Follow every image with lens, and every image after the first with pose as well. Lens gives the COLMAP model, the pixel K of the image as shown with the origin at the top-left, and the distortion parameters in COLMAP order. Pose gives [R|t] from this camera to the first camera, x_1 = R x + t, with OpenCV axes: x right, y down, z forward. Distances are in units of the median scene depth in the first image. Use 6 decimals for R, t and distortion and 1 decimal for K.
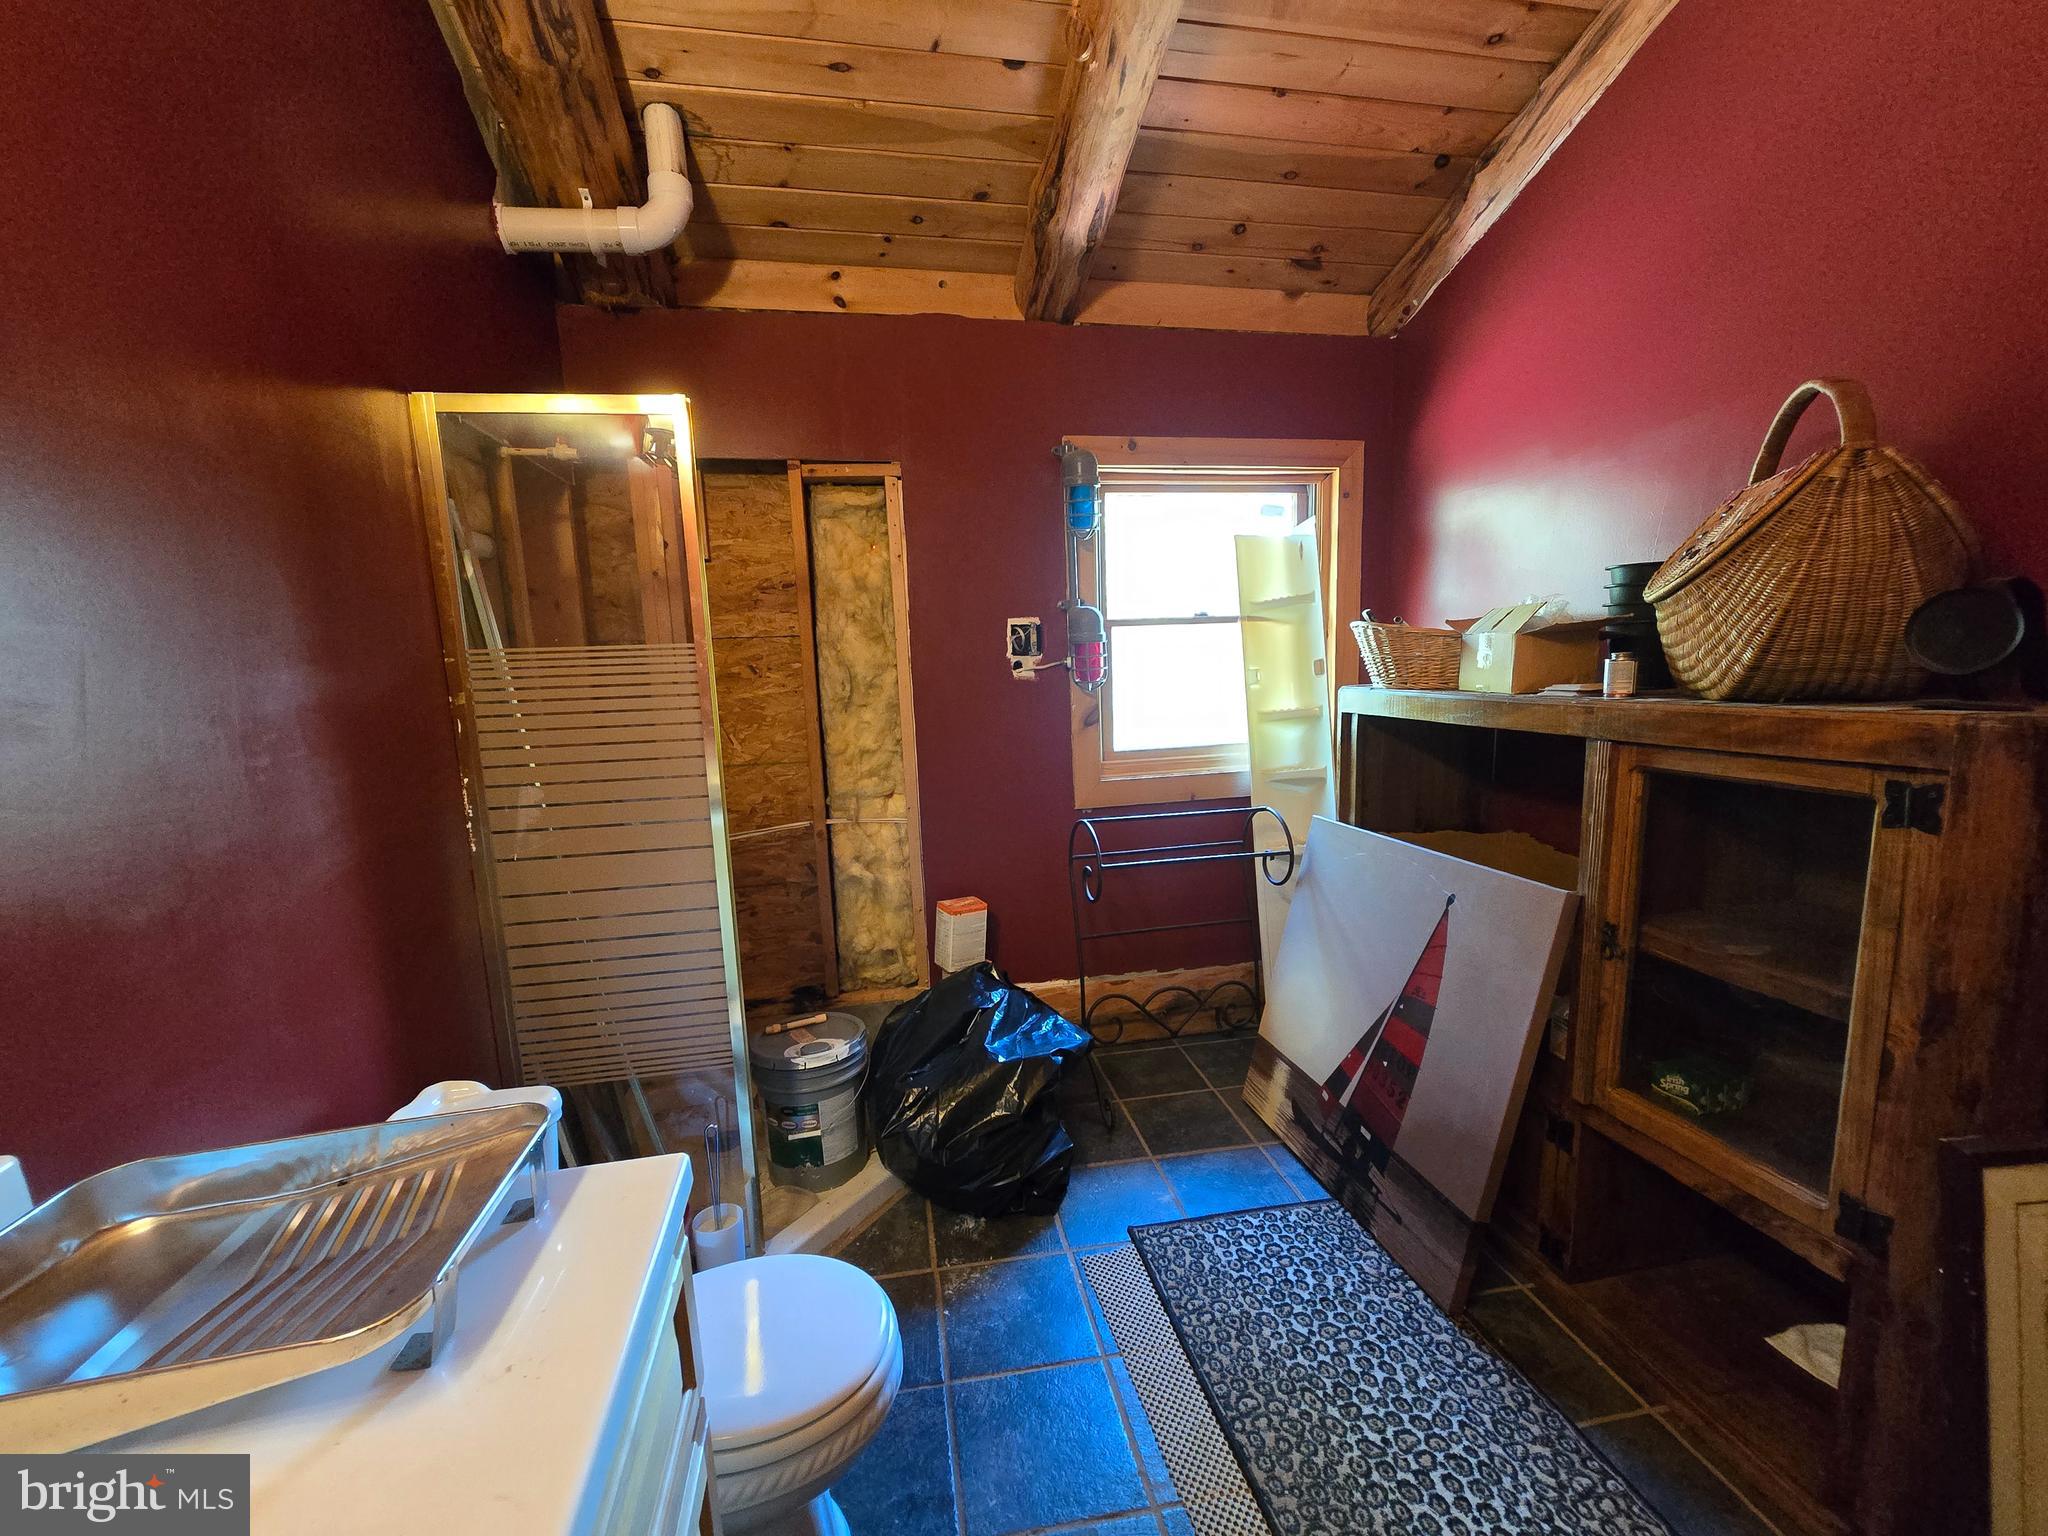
lens RADIAL K [[836.9, 0, 1019.1], [0, 836.9, 782.6], [0, 0, 1]] dist [0.000564, -0.004493]
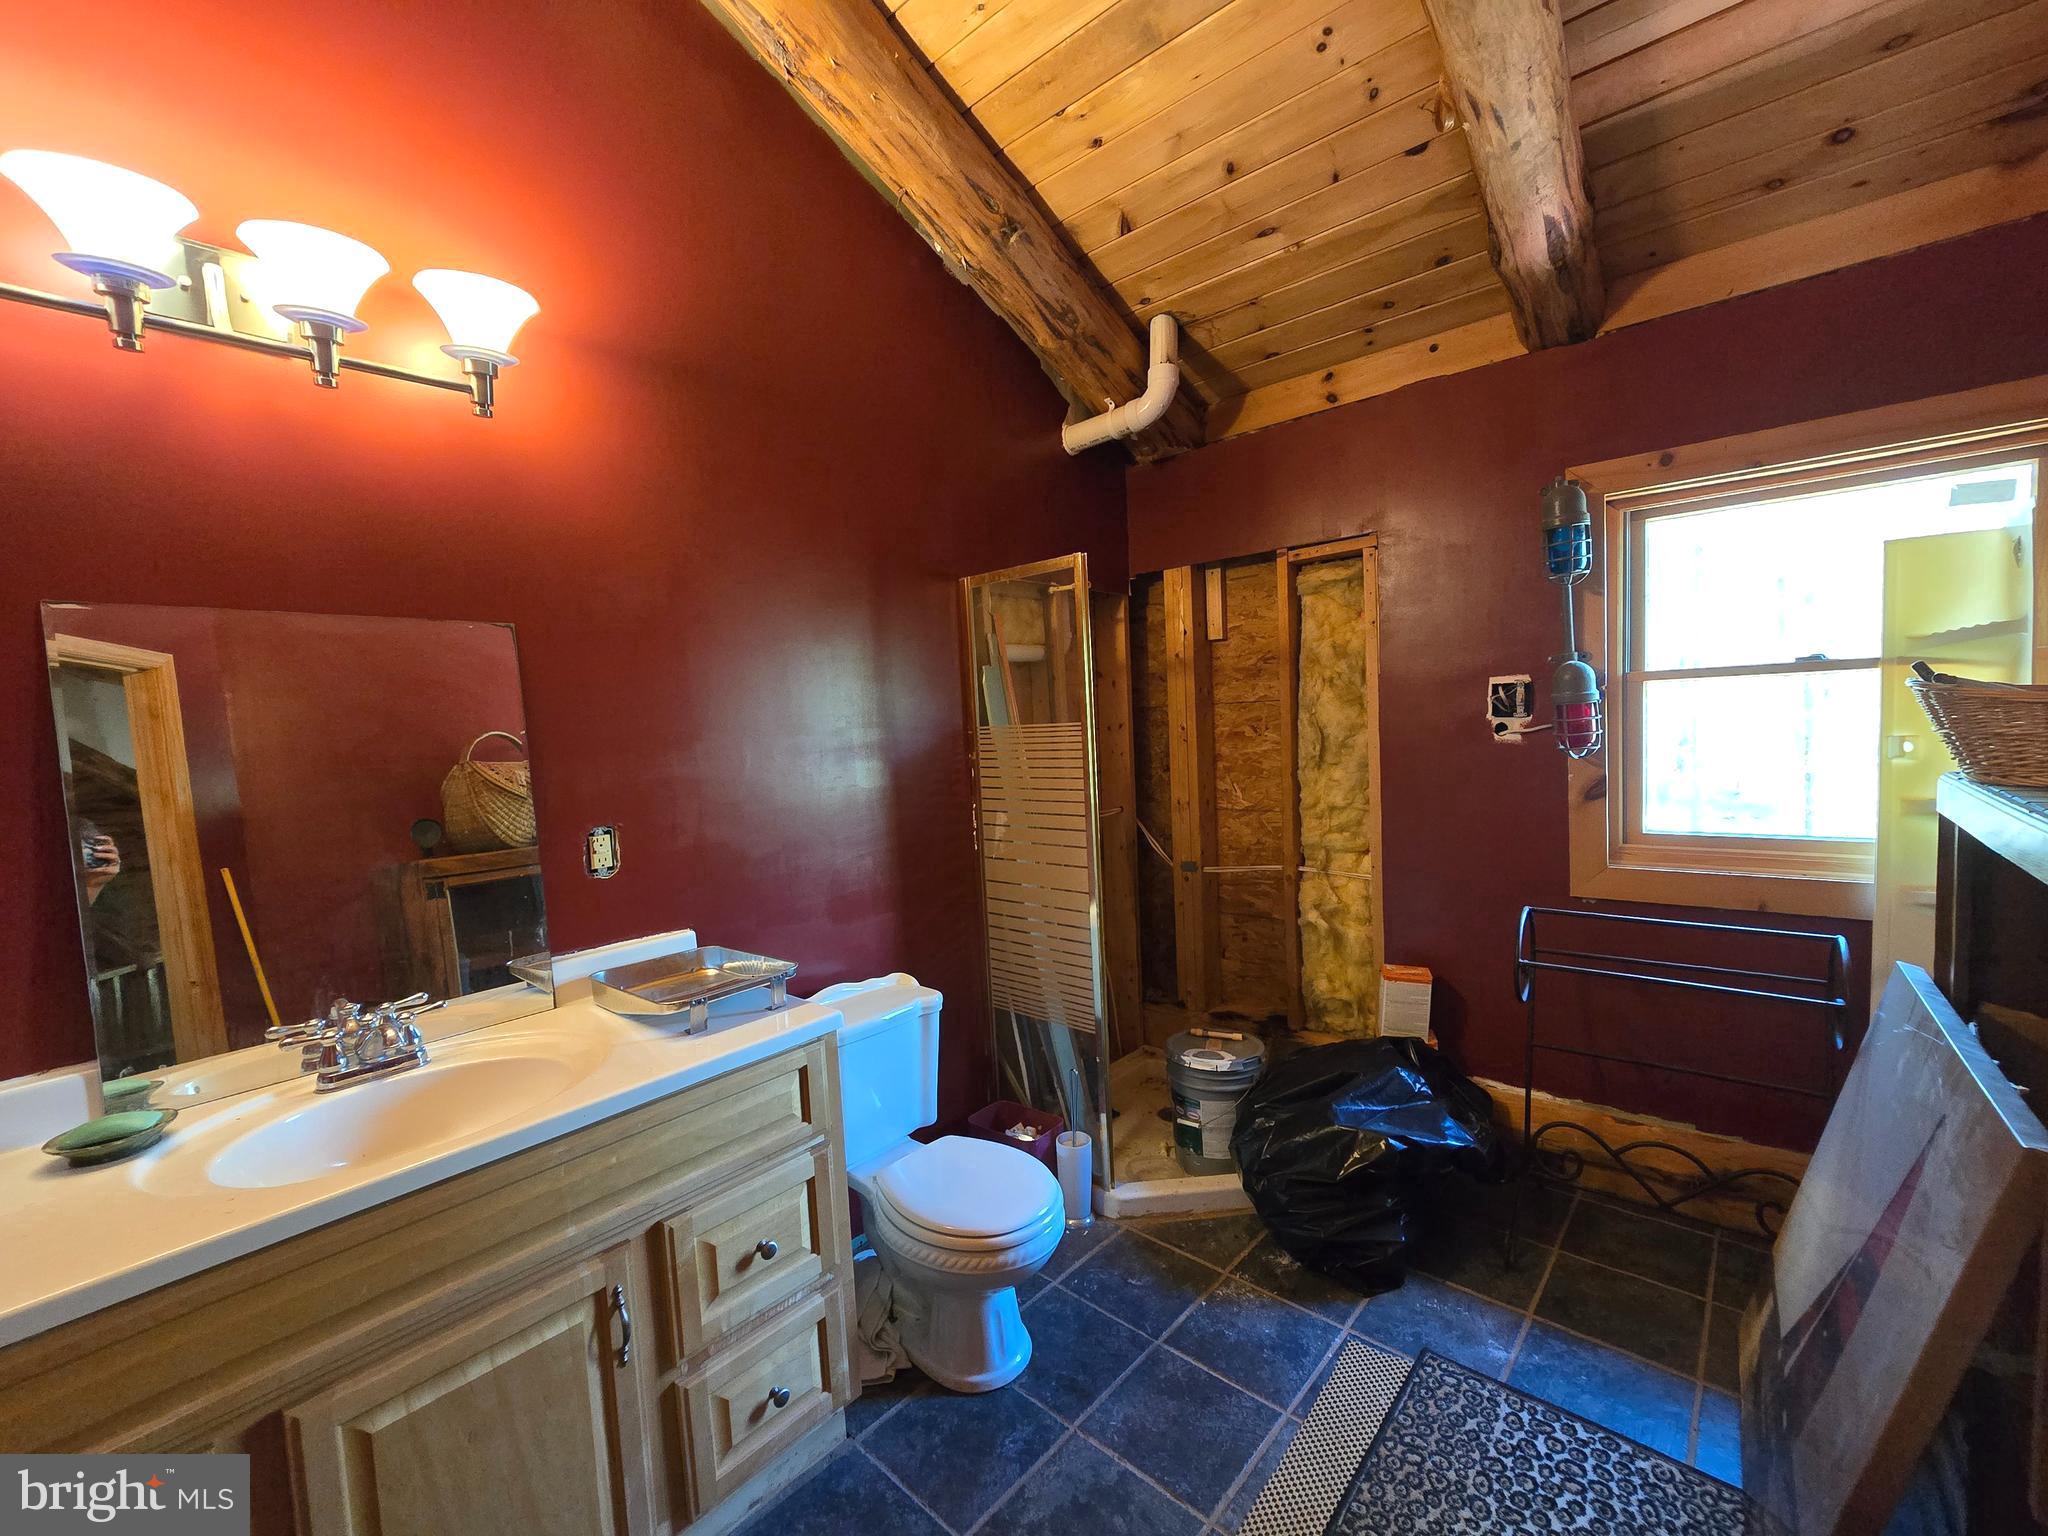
lens RADIAL K [[837.9, 0, 1018.4], [0, 837.9, 782.5], [0, 0, 1]] dist [-0.003758, 0.000301]
pose [[0.615103, 0.062368, -0.785976, 0.418429], [-0.091784, 0.995753, 0.007184, -0.041307], [0.783086, 0.067721, 0.618215, 0.031056]]
